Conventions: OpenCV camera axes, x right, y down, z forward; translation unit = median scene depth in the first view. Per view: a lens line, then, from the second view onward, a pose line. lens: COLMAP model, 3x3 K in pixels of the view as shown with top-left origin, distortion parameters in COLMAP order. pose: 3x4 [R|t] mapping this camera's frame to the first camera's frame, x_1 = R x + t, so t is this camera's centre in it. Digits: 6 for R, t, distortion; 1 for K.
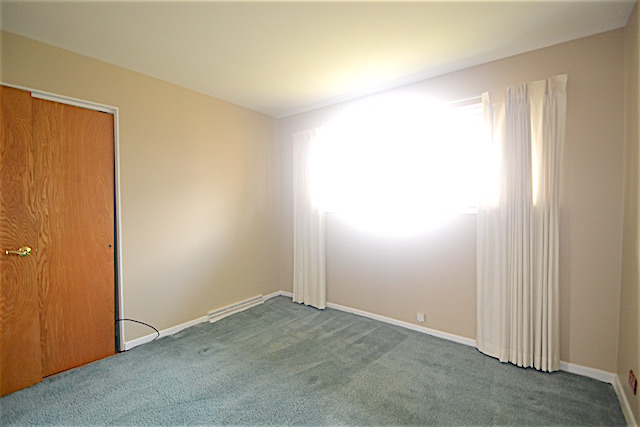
lens RADIAL K [[284.5, 0, 321.3], [0, 284.5, 209.3], [0, 0, 1]] dist [-0.002759, -0.003682]
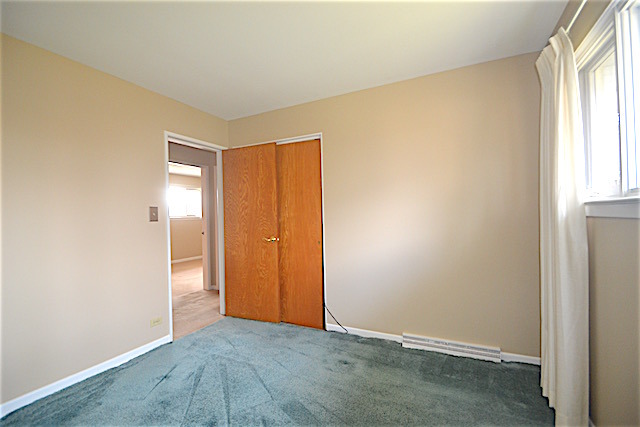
lens RADIAL K [[284.5, 0, 320.0], [0, 284.5, 215.4], [0, 0, 1]] dist [-0.002759, -0.003682]
pose [[0.200348, -0.001731, -0.979723, 0.522567], [-0.001474, 0.999997, -0.002068, 0.009963], [0.979724, 0.001858, 0.200345, 0.763450]]
